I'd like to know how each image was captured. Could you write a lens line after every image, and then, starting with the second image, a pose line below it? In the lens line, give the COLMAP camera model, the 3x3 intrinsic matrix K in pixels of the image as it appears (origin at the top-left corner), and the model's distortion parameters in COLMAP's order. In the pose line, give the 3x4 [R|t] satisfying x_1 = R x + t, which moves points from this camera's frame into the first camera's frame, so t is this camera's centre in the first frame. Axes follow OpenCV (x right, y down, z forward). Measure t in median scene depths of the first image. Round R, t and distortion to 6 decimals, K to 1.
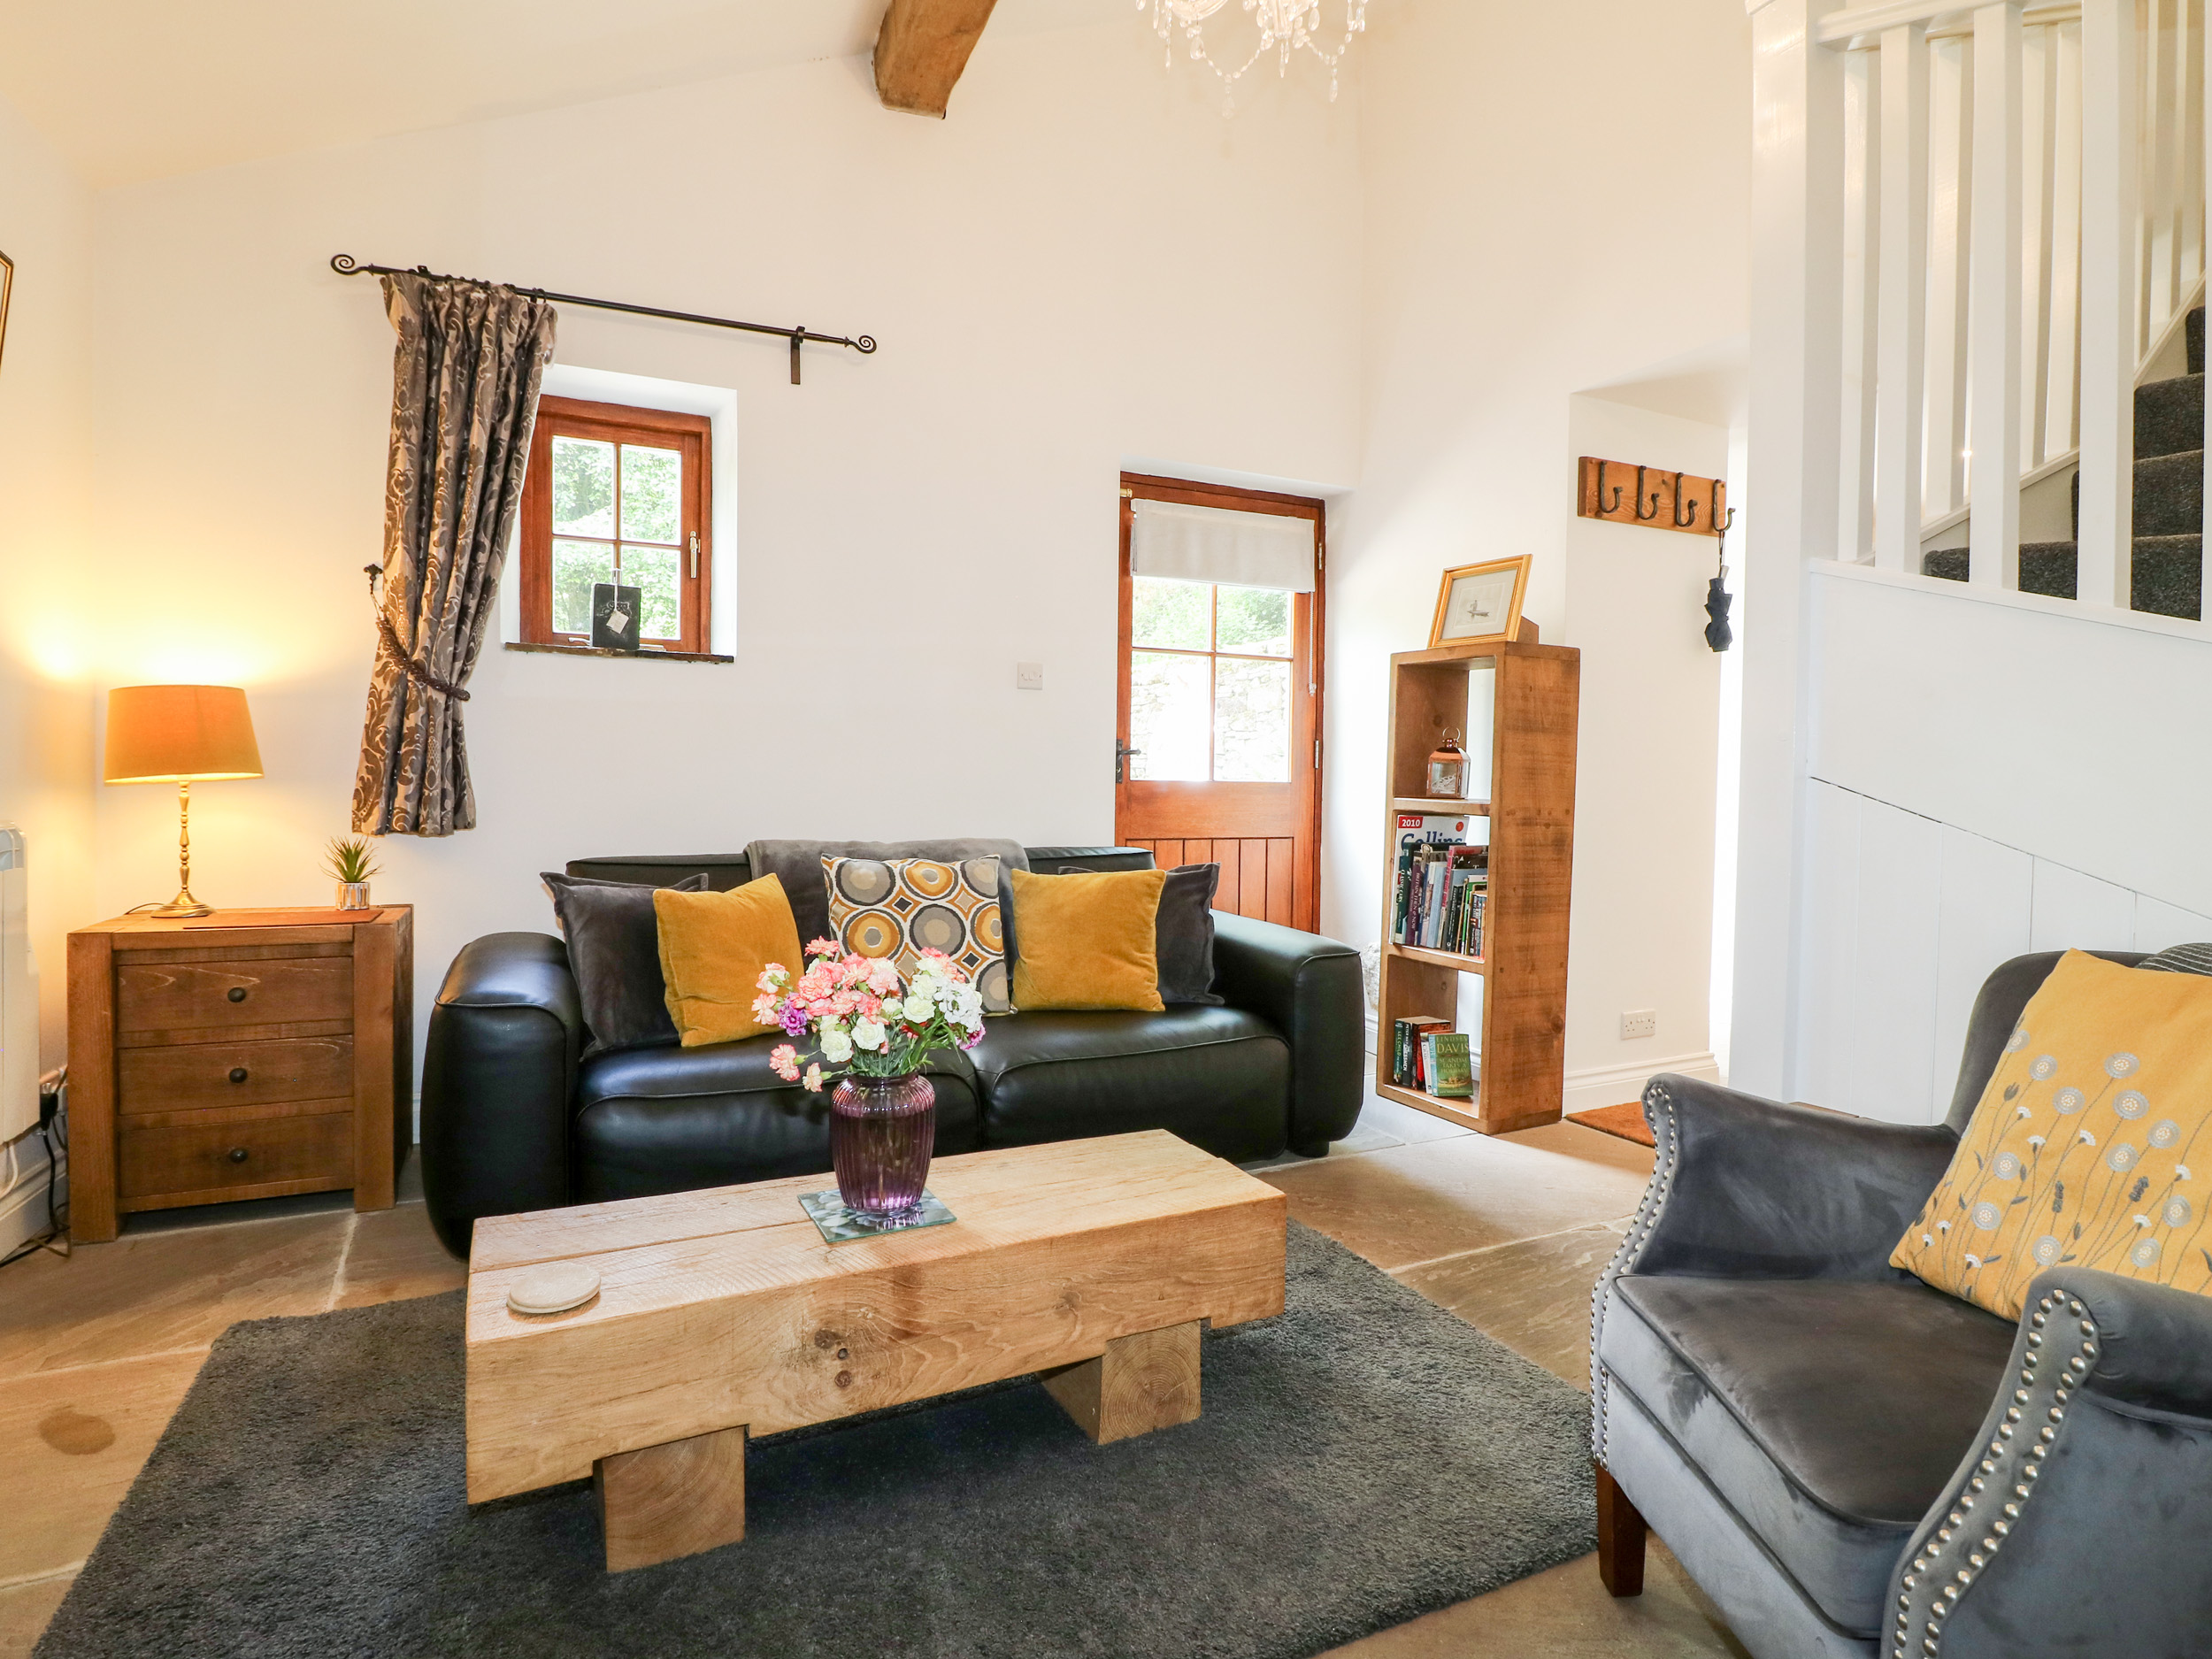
lens RADIAL K [[1171.1, 0, 1103.1], [0, 1171.1, 817.8], [0, 0, 1]] dist [-0.001953, -0.011276]
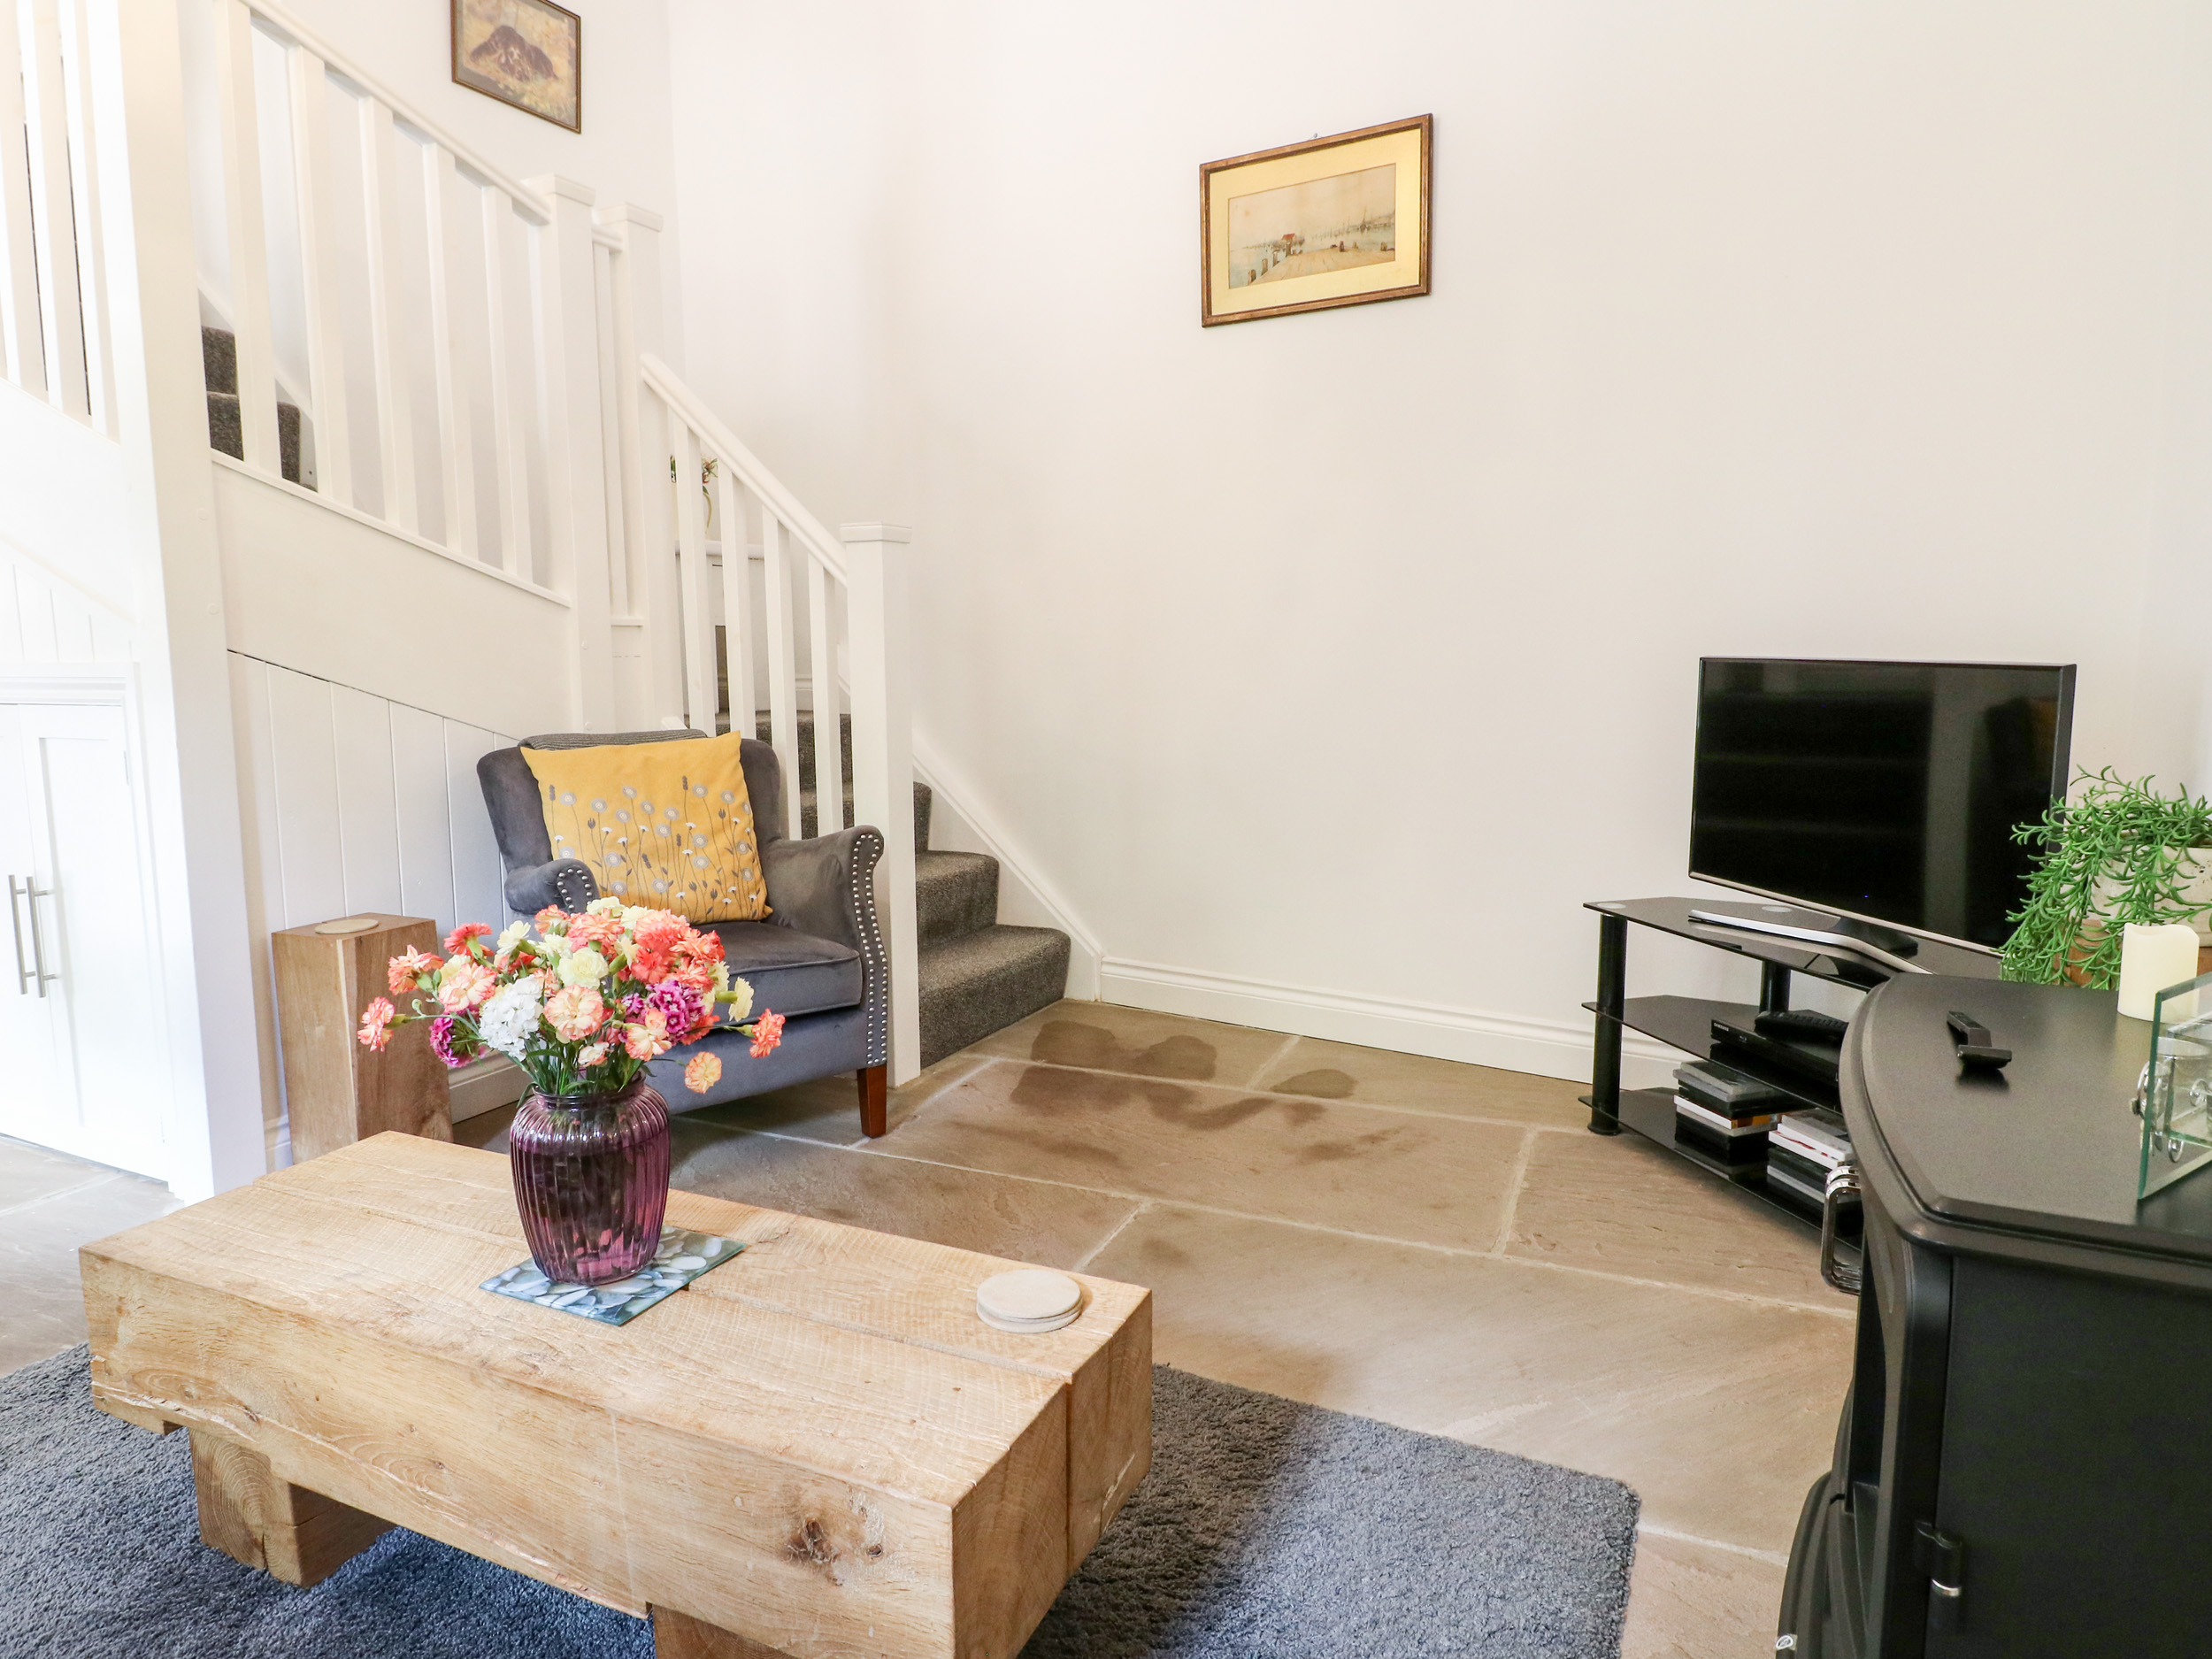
lens RADIAL K [[1341.2, 0, 1106.0], [0, 1341.2, 829.5], [0, 0, 1]] dist [-0.016317, -0.000726]
pose [[-0.621443, -0.111739, 0.775450, -0.516841], [0.023495, 0.986674, 0.161004, -0.027163], [-0.783107, 0.118274, -0.610537, 0.642895]]
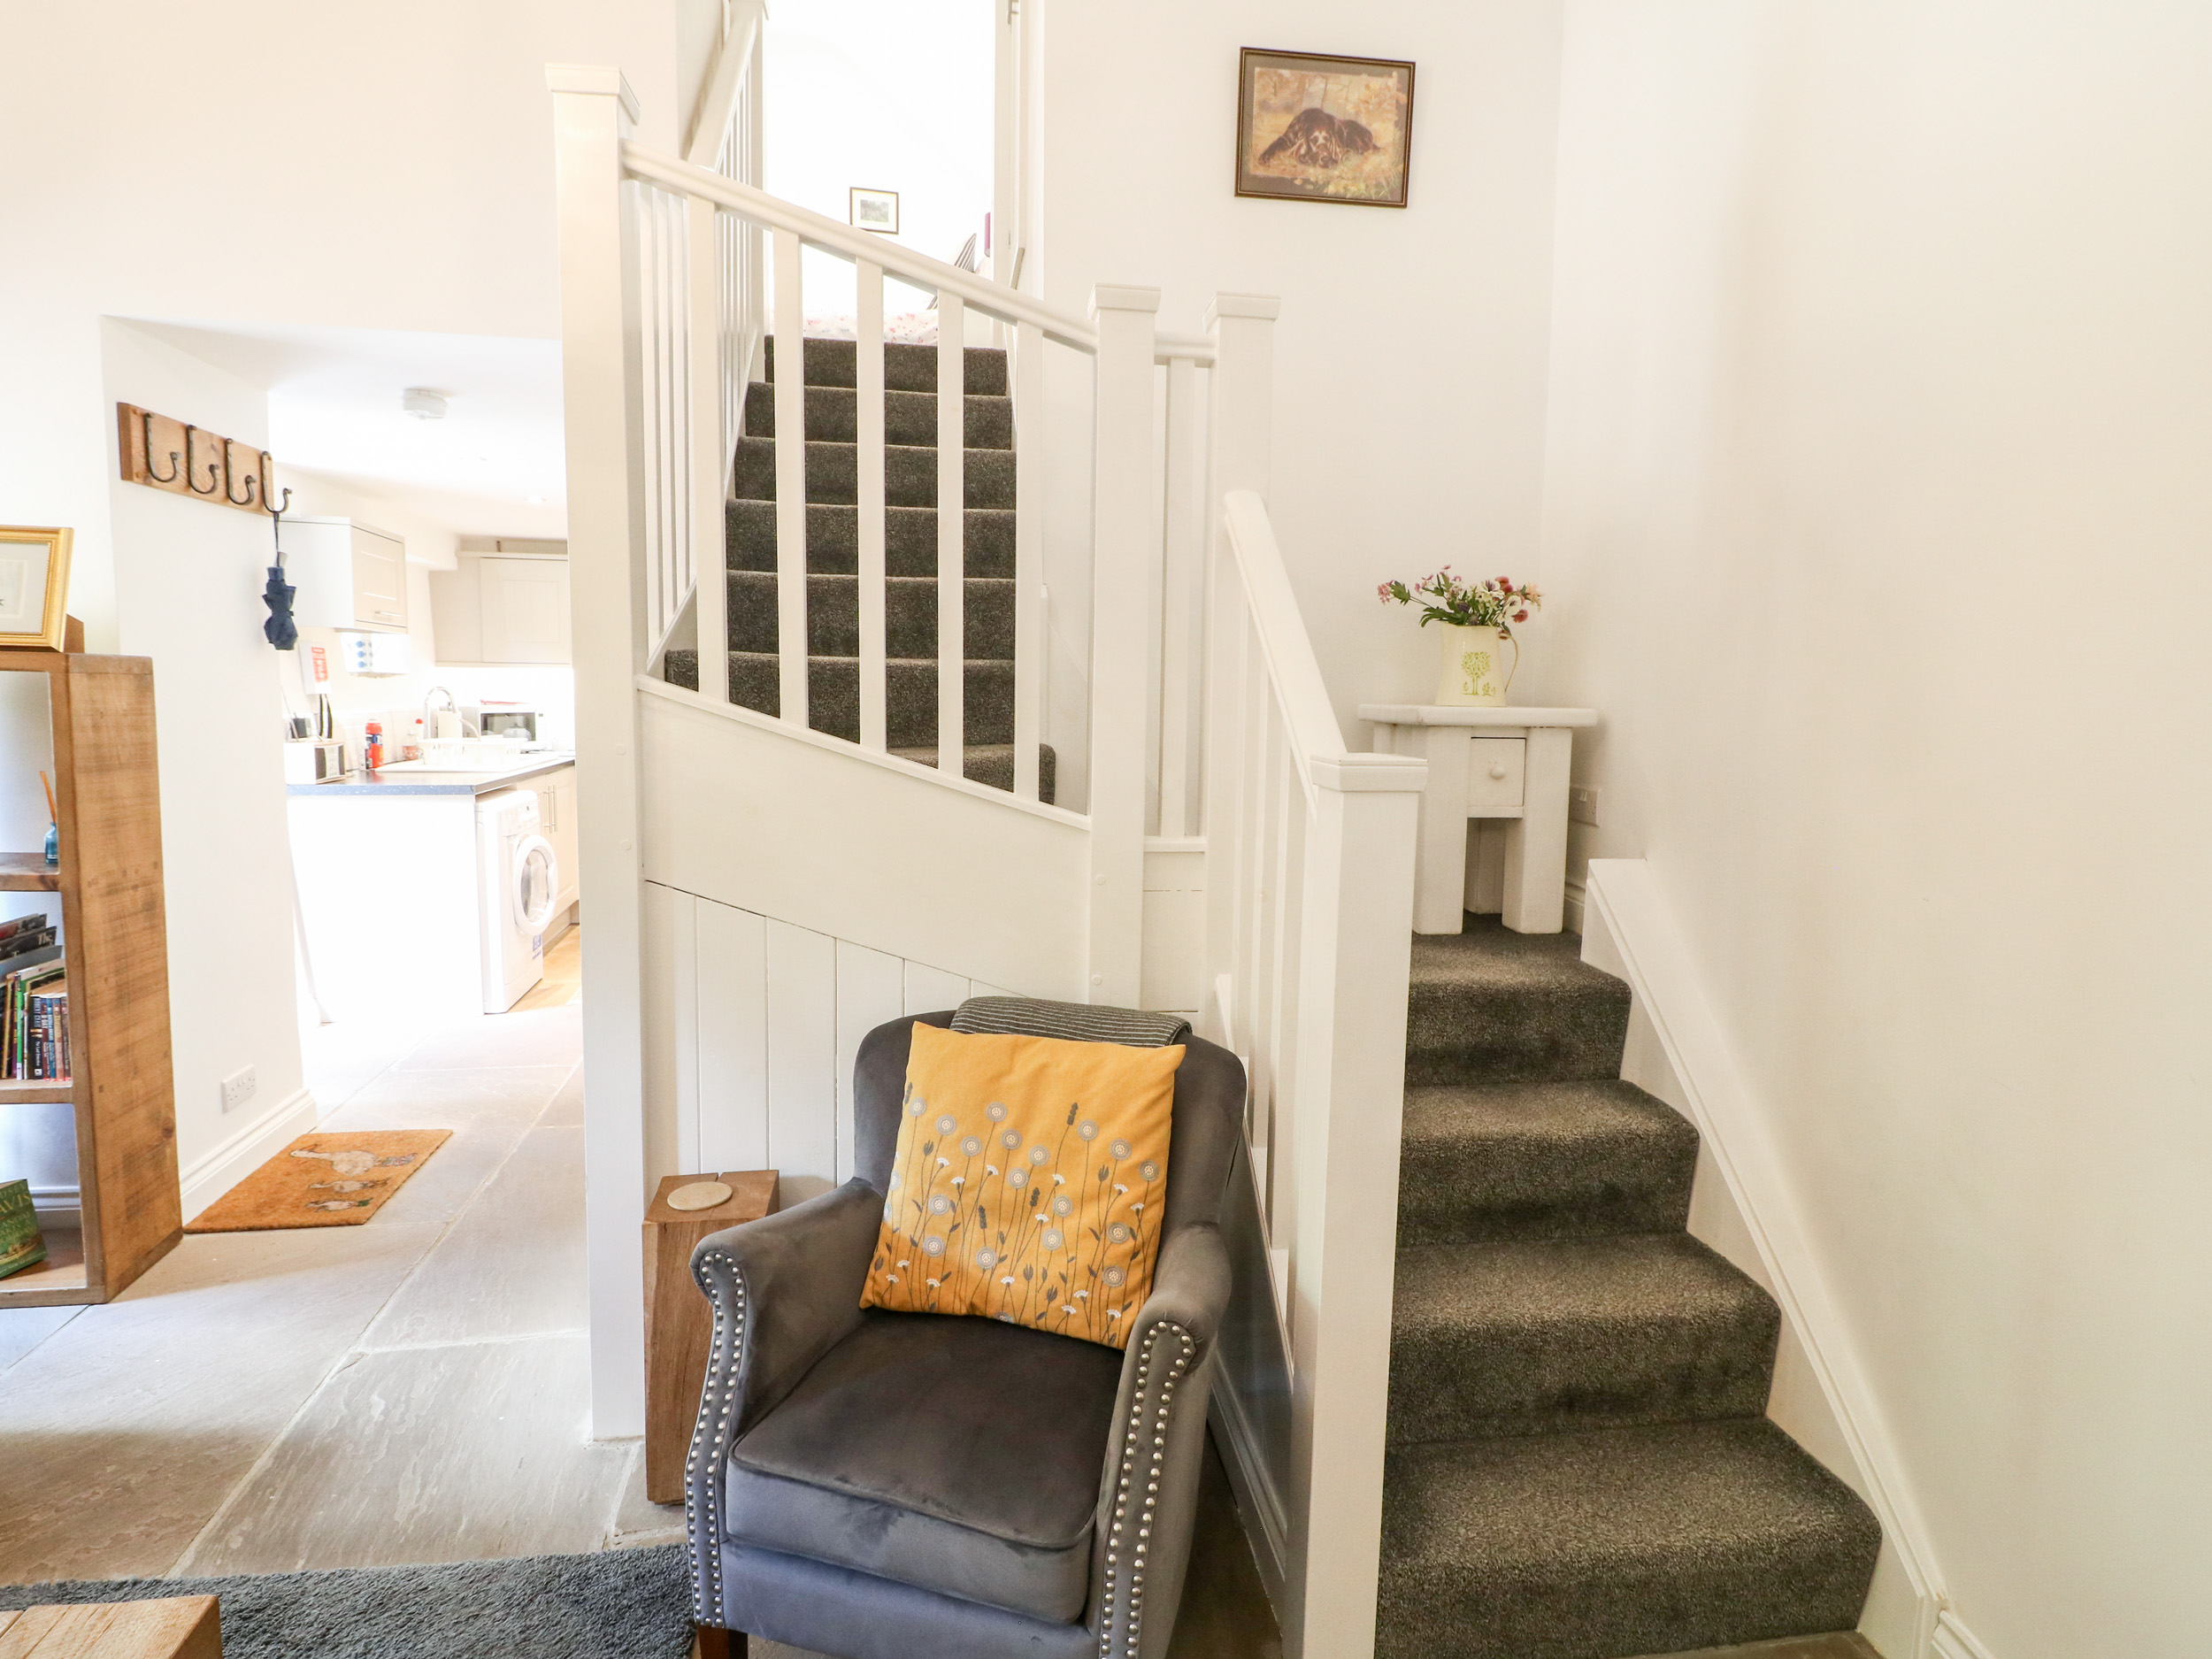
lens RADIAL K [[1171.1, 0, 1103.1], [0, 1171.1, 817.8], [0, 0, 1]] dist [-0.001953, -0.011276]
pose [[0.296111, -0.110721, 0.948714, -0.159480], [0.018445, 0.993736, 0.110219, -0.114186], [-0.954975, -0.015138, 0.296299, 0.160006]]
